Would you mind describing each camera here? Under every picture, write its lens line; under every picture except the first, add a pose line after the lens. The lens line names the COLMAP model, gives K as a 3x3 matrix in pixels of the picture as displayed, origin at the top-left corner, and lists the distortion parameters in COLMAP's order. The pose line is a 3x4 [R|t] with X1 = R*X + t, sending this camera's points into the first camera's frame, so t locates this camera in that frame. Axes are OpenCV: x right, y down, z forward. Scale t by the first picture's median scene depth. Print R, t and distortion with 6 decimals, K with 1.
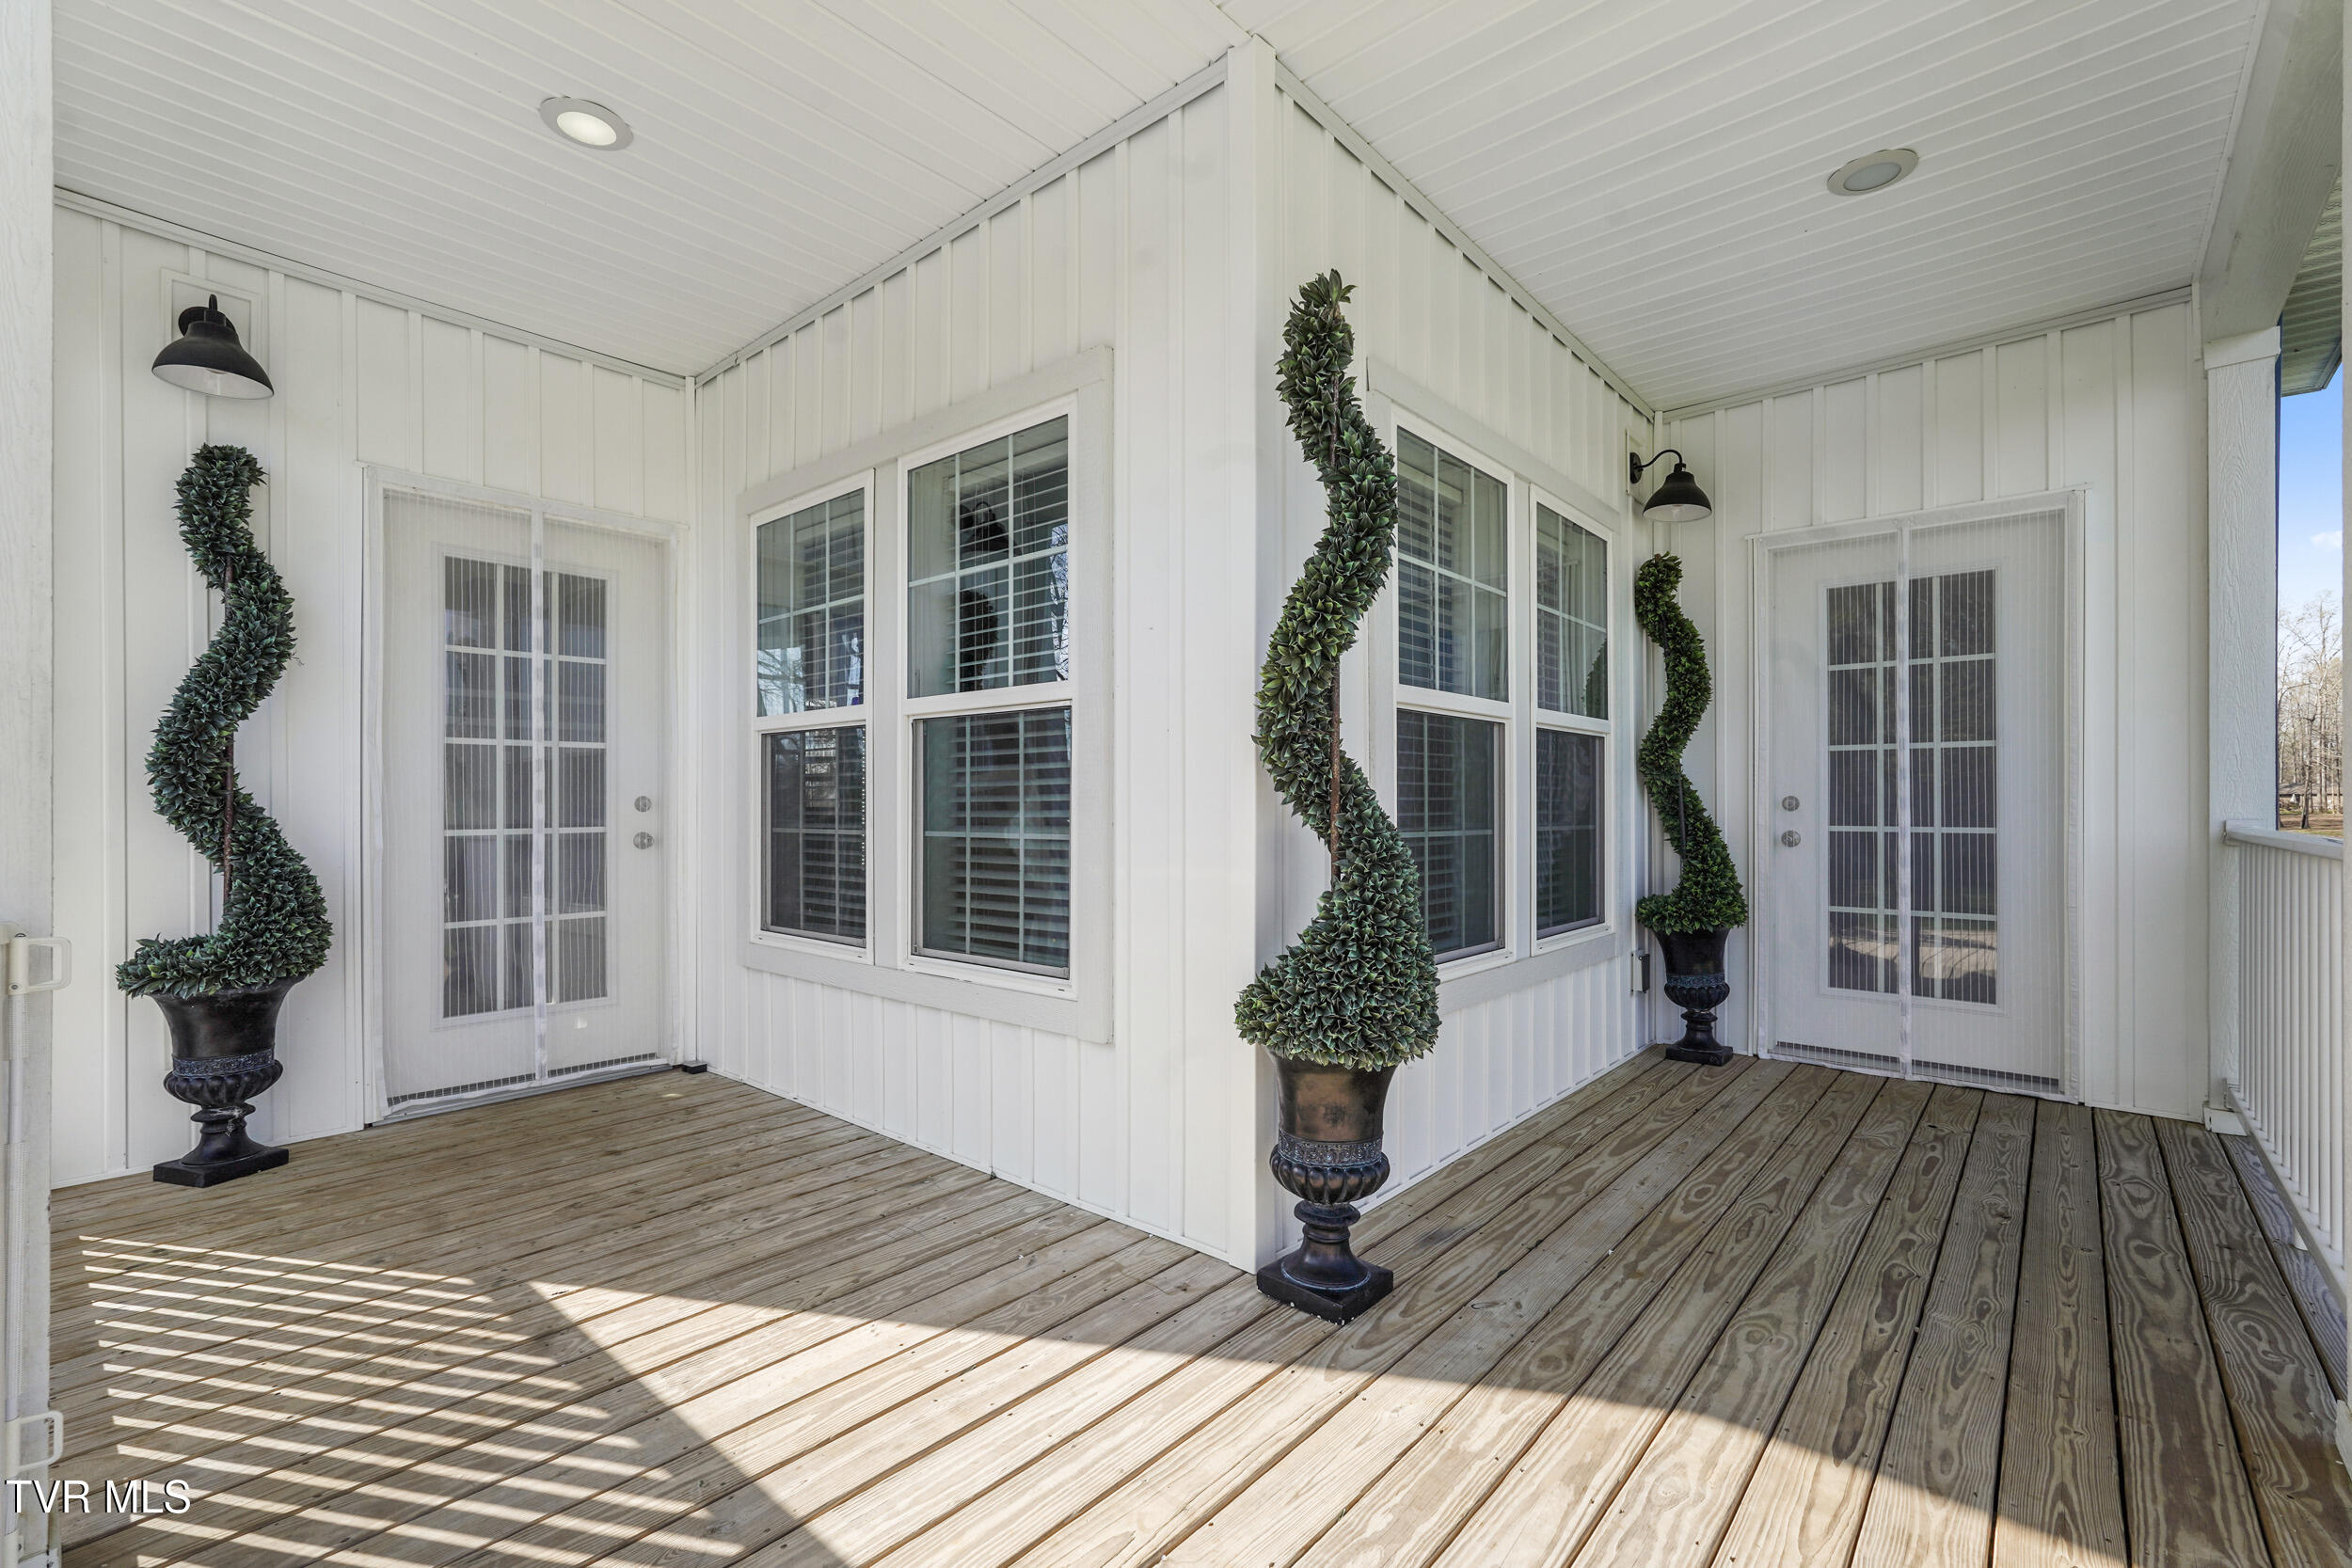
lens RADIAL K [[1039.6, 0, 1177.5], [0, 1039.6, 804.3], [0, 0, 1]] dist [0.000869, 0.000641]
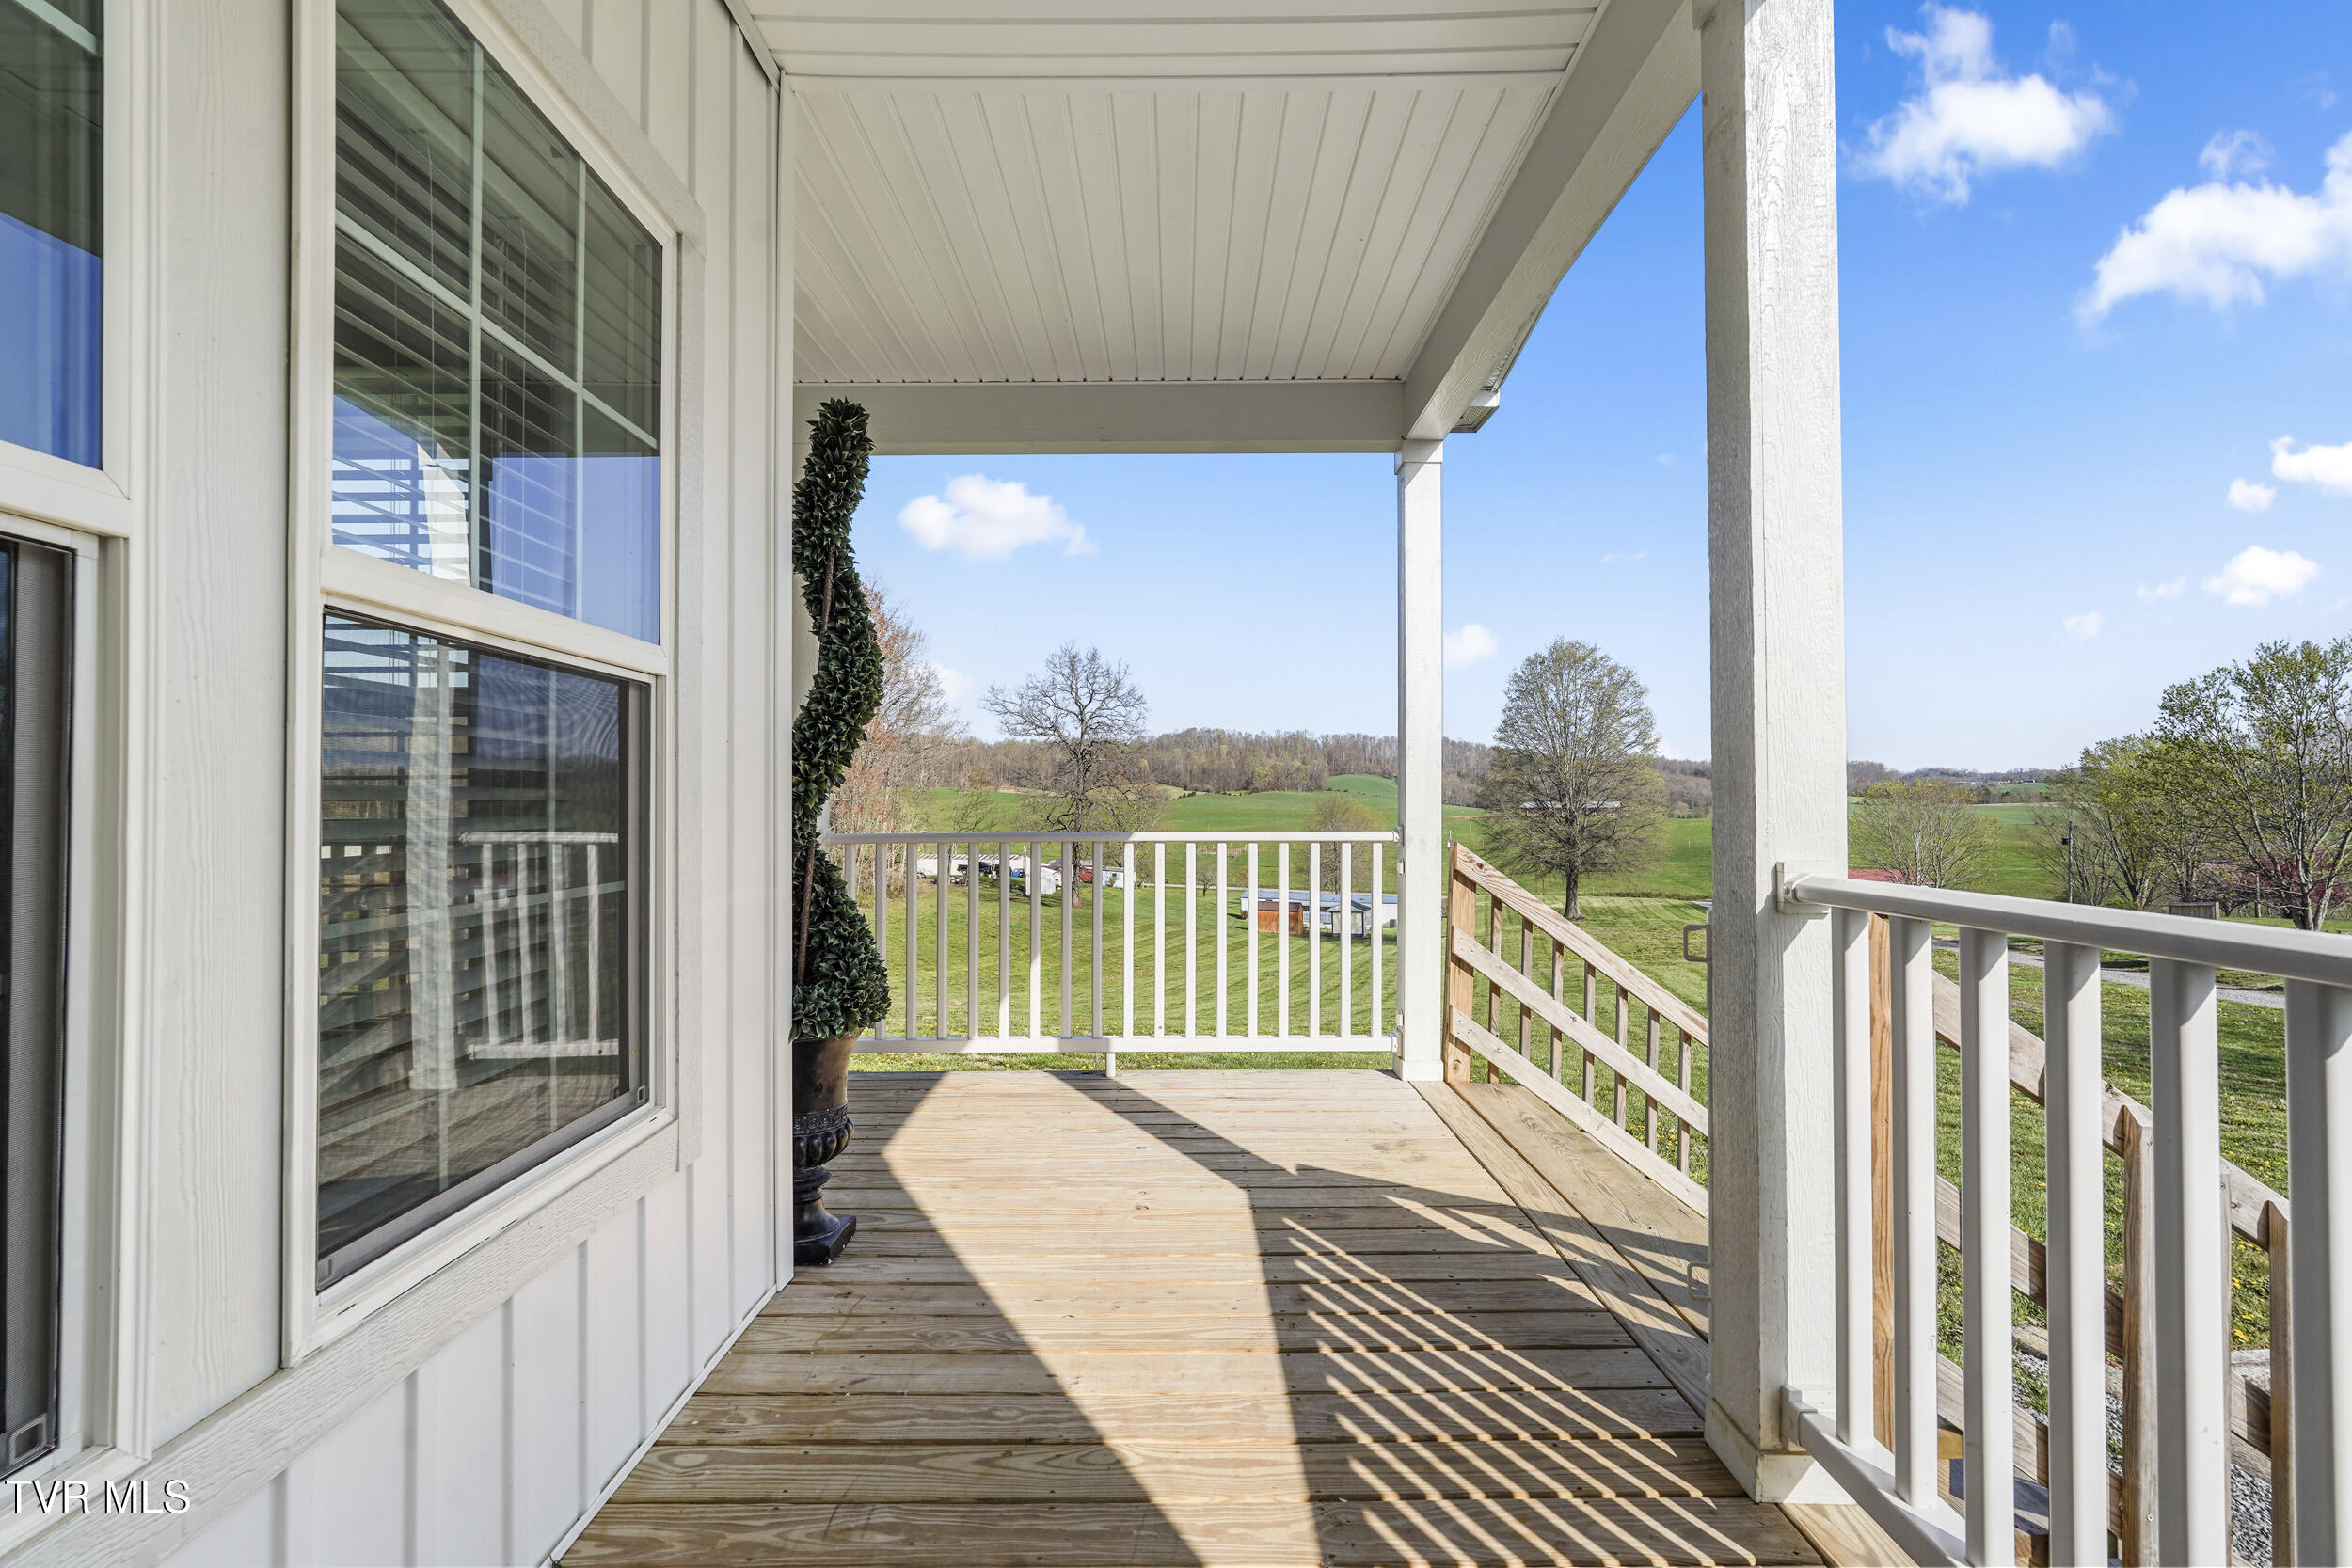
lens RADIAL K [[1039.6, 0, 1170.6], [0, 1039.6, 790.7], [0, 0, 1]] dist [0.000869, 0.000641]
pose [[-0.660691, 0.000766, 0.750658, -1.170682], [-0.013458, 0.999827, -0.012866, -0.023463], [-0.750538, -0.018603, -0.660566, 1.741359]]
